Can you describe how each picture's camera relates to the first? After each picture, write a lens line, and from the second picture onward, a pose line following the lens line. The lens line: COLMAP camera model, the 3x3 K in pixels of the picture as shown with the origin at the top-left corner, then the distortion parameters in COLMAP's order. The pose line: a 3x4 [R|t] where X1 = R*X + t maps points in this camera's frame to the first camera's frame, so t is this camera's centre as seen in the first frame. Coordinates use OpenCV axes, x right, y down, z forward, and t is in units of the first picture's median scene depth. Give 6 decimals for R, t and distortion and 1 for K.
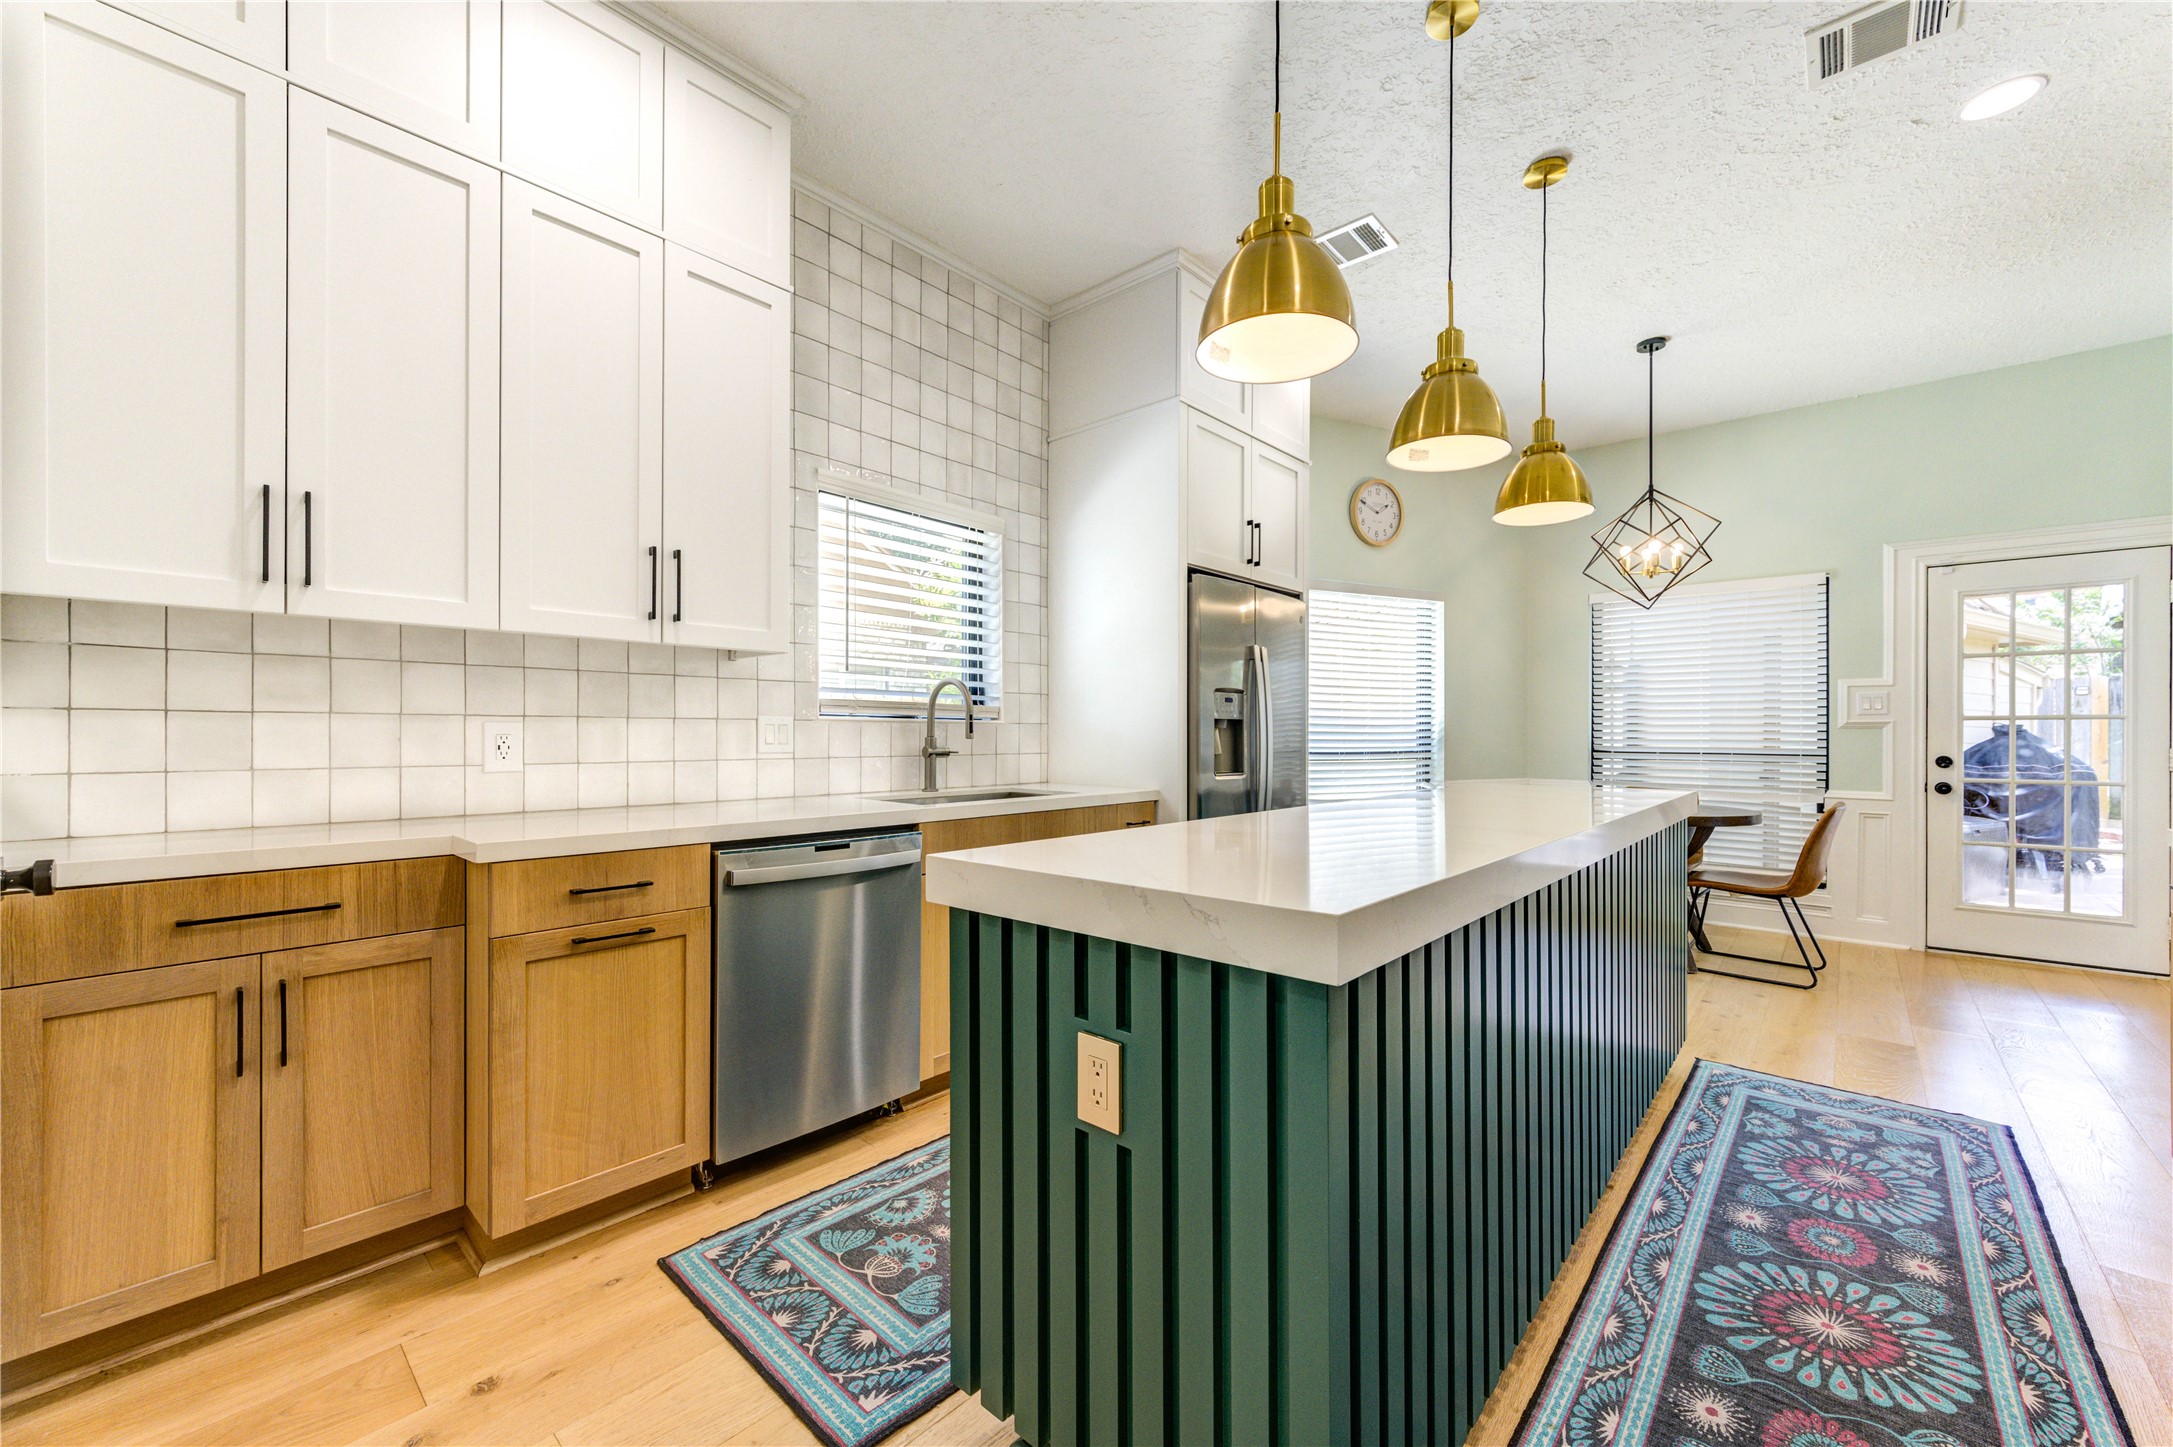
lens RADIAL K [[846.8, 0, 1098.3], [0, 846.8, 736.8], [0, 0, 1]] dist [-0.001421, 0.001876]
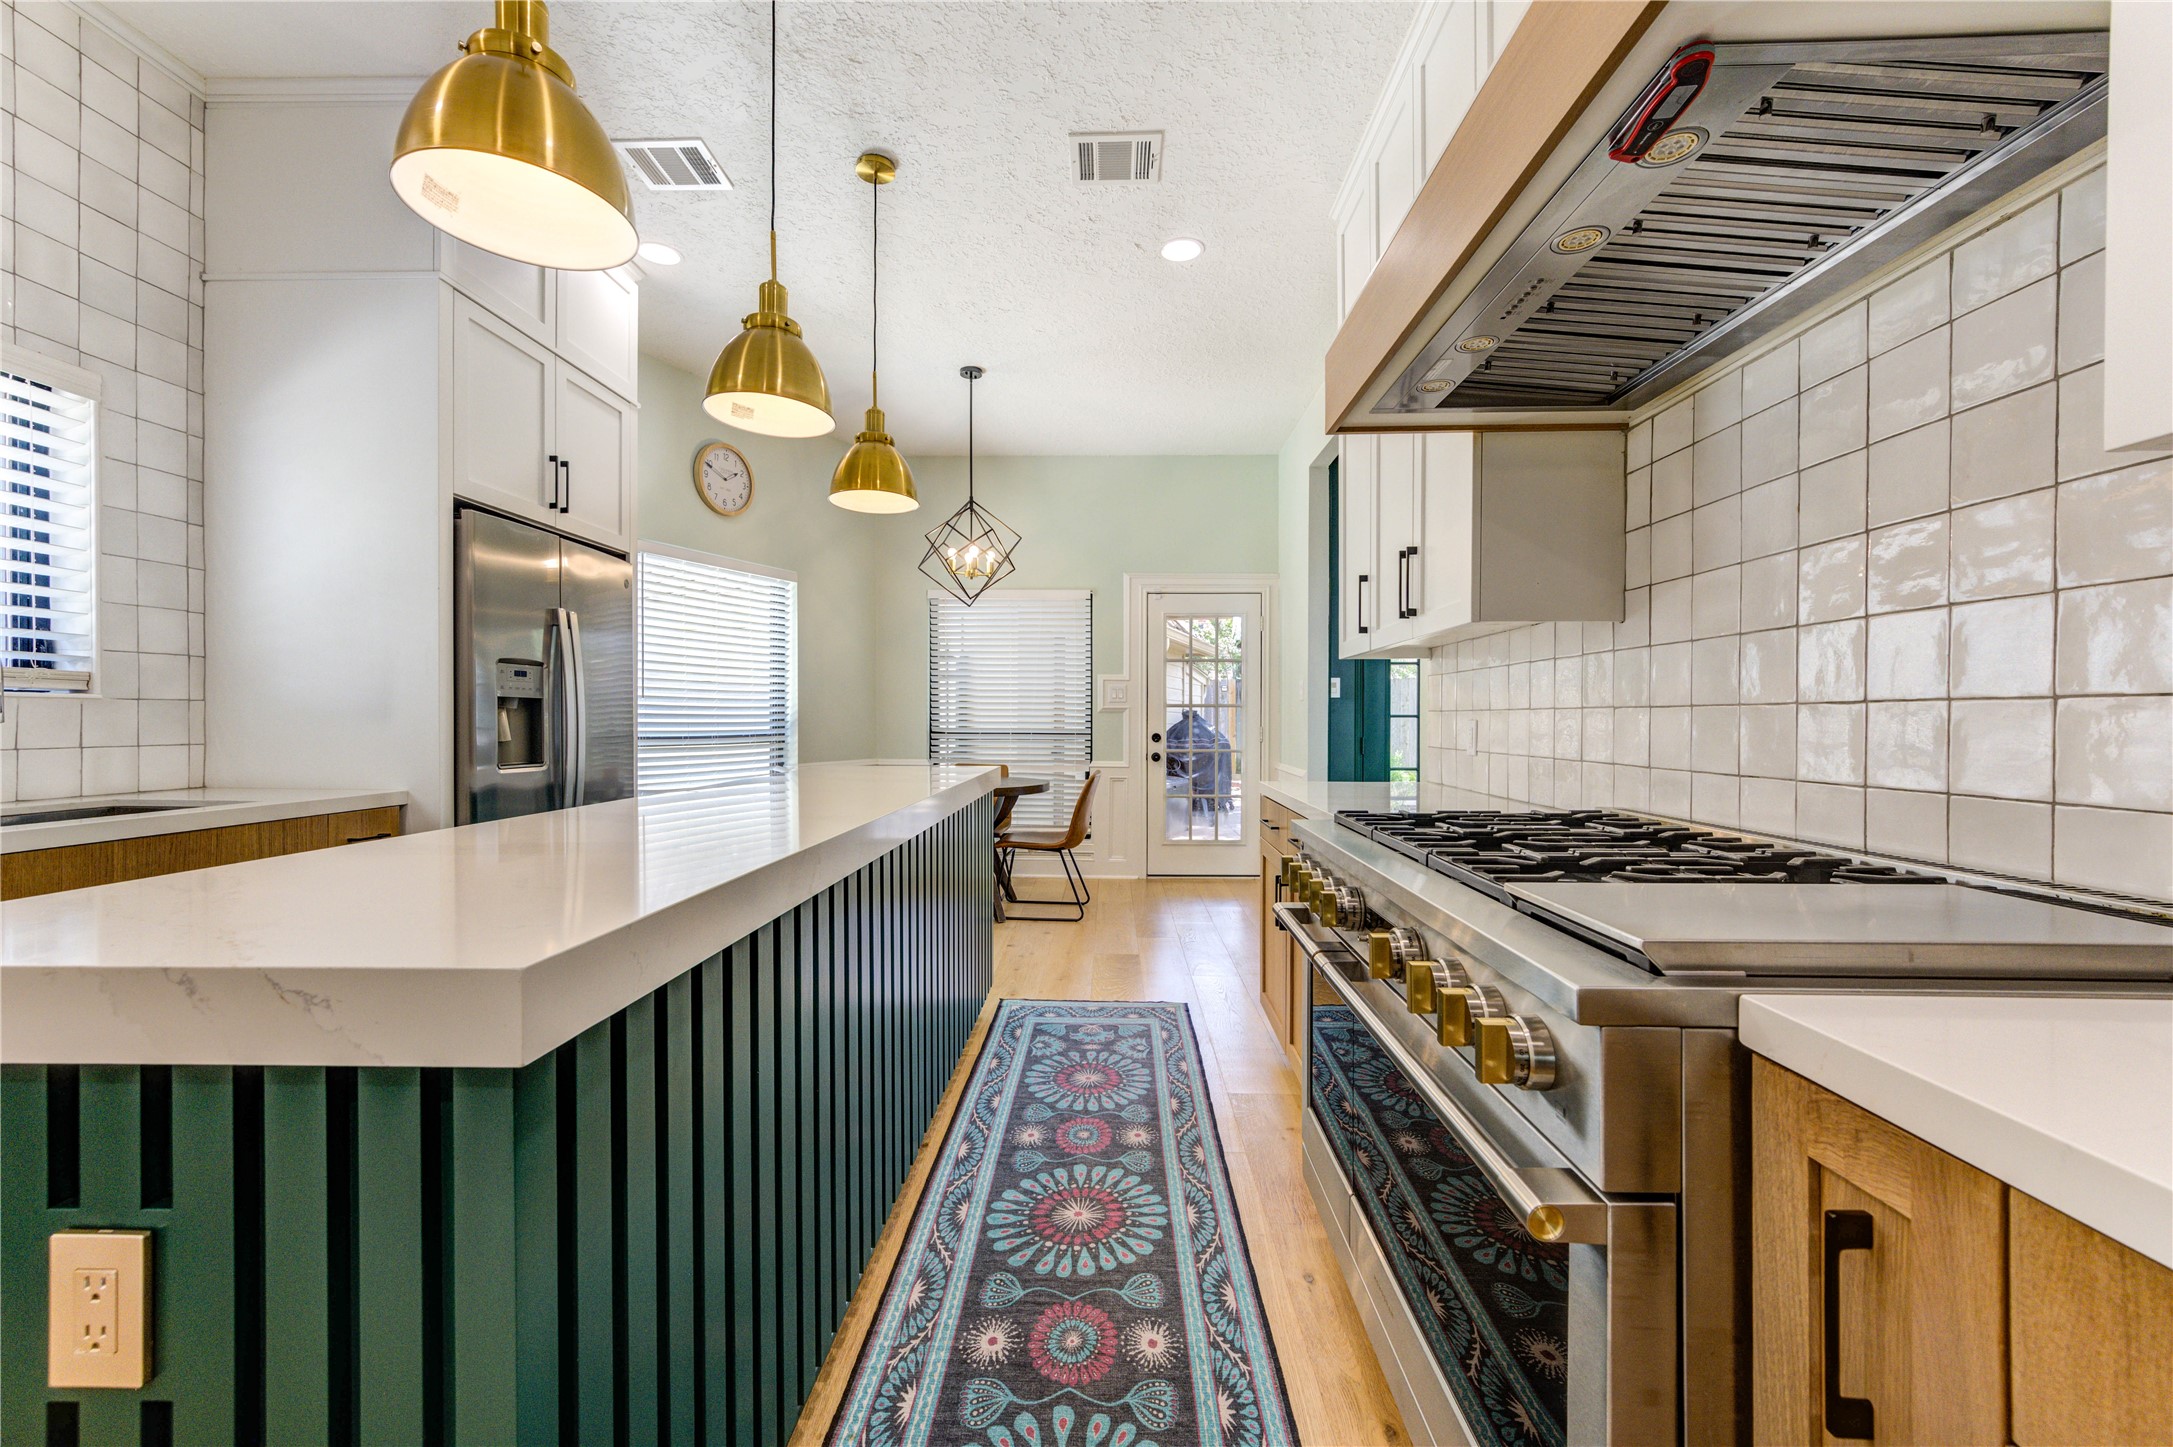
lens RADIAL K [[846.8, 0, 1083.2], [0, 846.8, 722.3], [0, 0, 1]] dist [-0.001421, 0.001876]
pose [[0.768776, -0.002503, 0.639513, 0.086338], [0.000319, 0.999994, 0.003530, 0.000486], [-0.639518, -0.002510, 0.768772, 0.067310]]
